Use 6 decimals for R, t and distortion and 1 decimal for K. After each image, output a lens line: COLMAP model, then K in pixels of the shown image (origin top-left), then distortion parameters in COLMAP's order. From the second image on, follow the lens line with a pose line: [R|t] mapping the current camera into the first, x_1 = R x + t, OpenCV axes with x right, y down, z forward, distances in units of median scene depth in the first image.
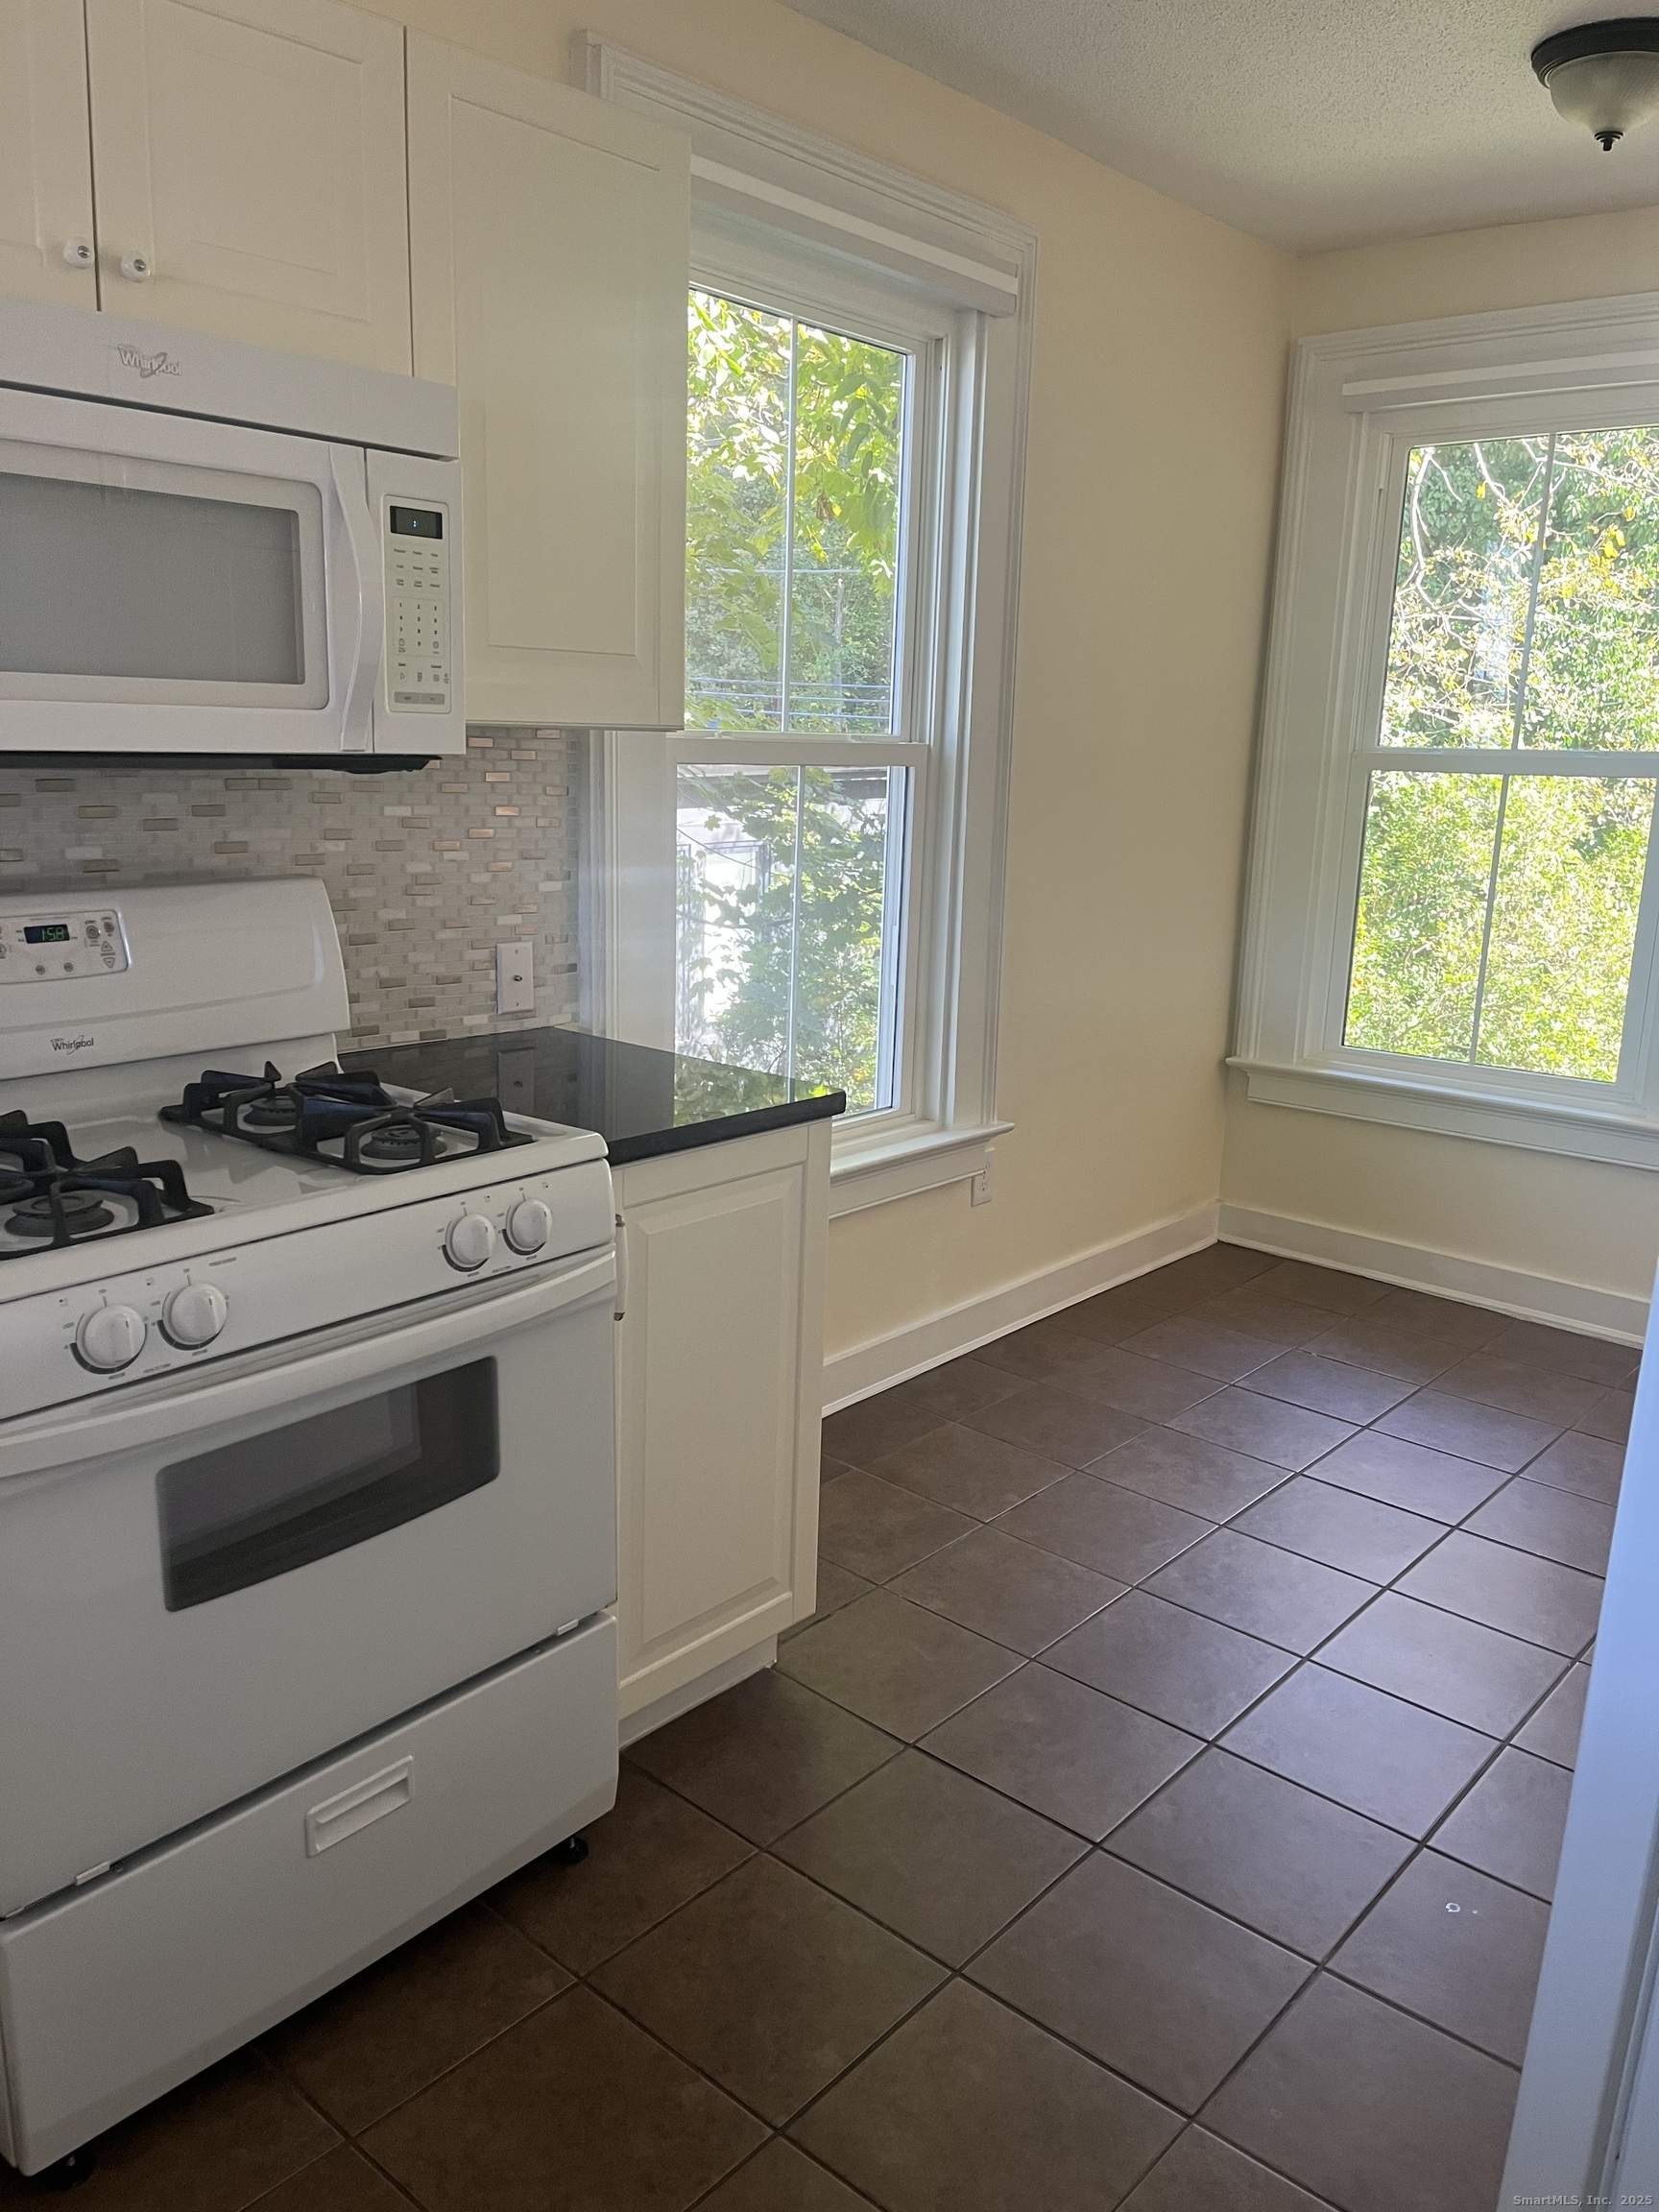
lens RADIAL K [[1654.5, 0, 854.8], [0, 1654.5, 1091.3], [0, 0, 1]] dist [0.089789, -0.125244]
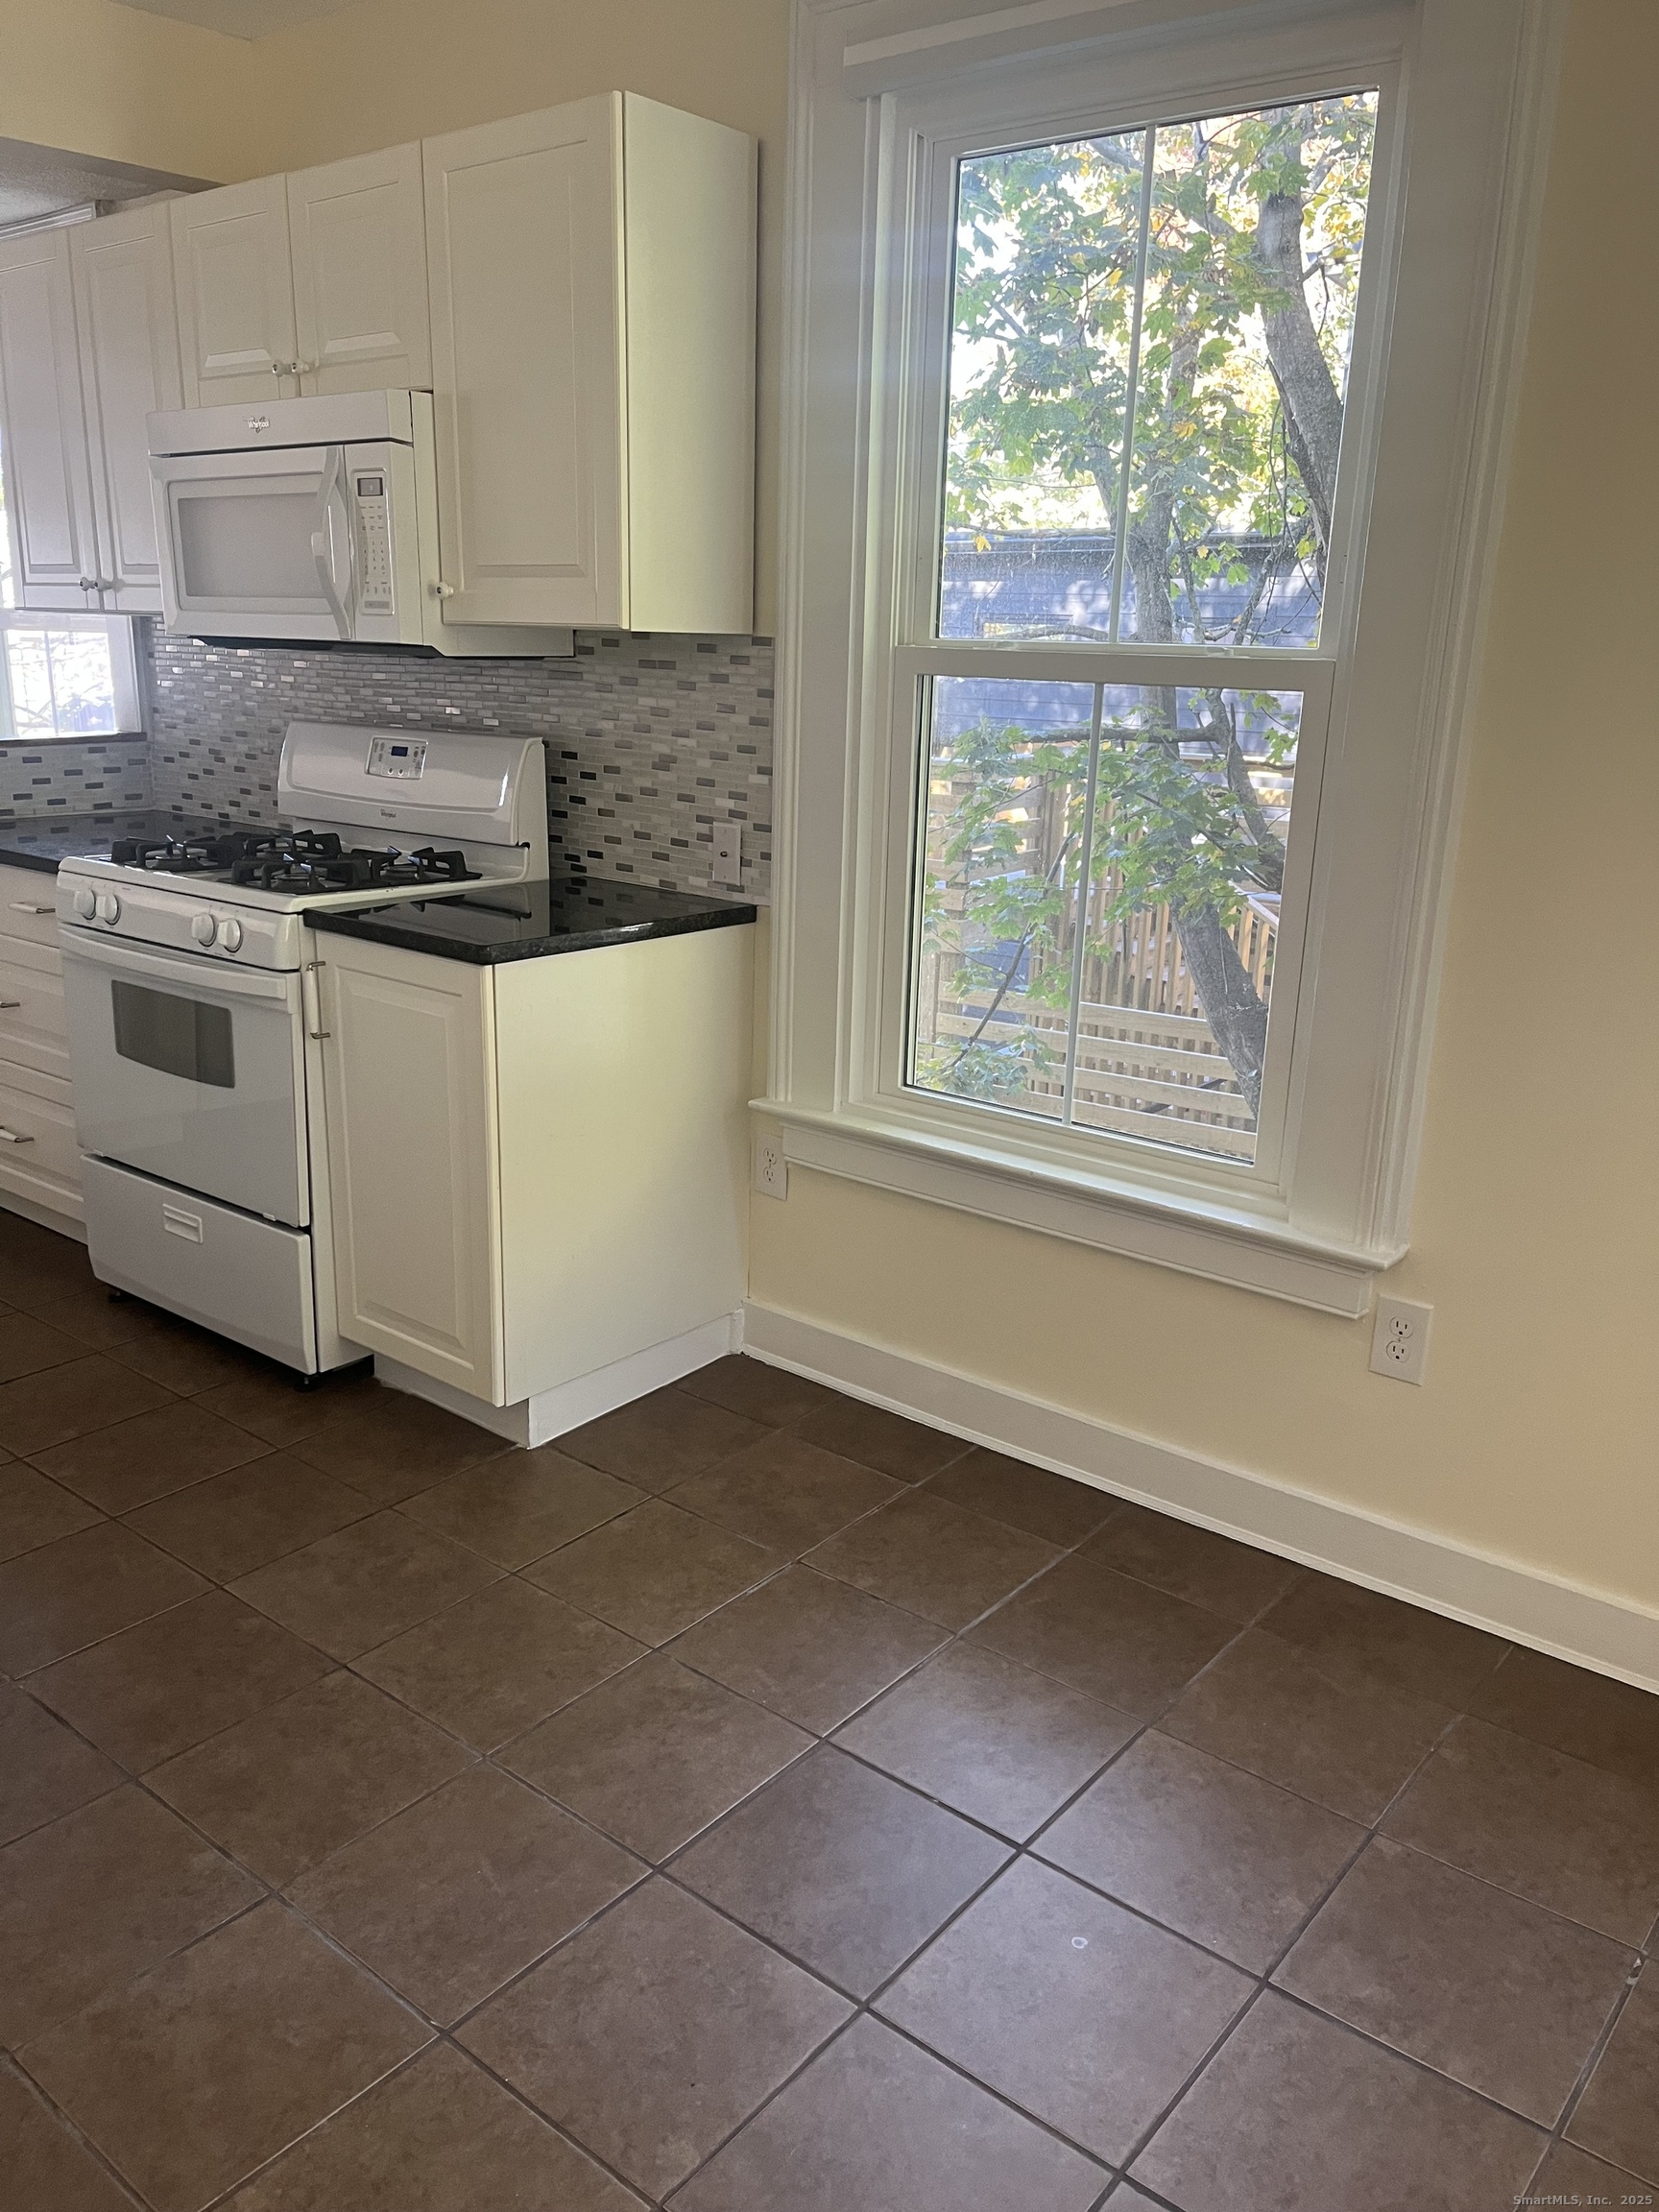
lens RADIAL K [[1673.3, 0, 829.5], [0, 1673.3, 1106.0], [0, 0, 1]] dist [0.056299, -0.087286]
pose [[0.025182, 0.239186, -0.970647, 1.075356], [-0.241618, 0.943625, 0.226259, -0.202086], [0.970045, 0.228828, 0.081555, 1.107254]]
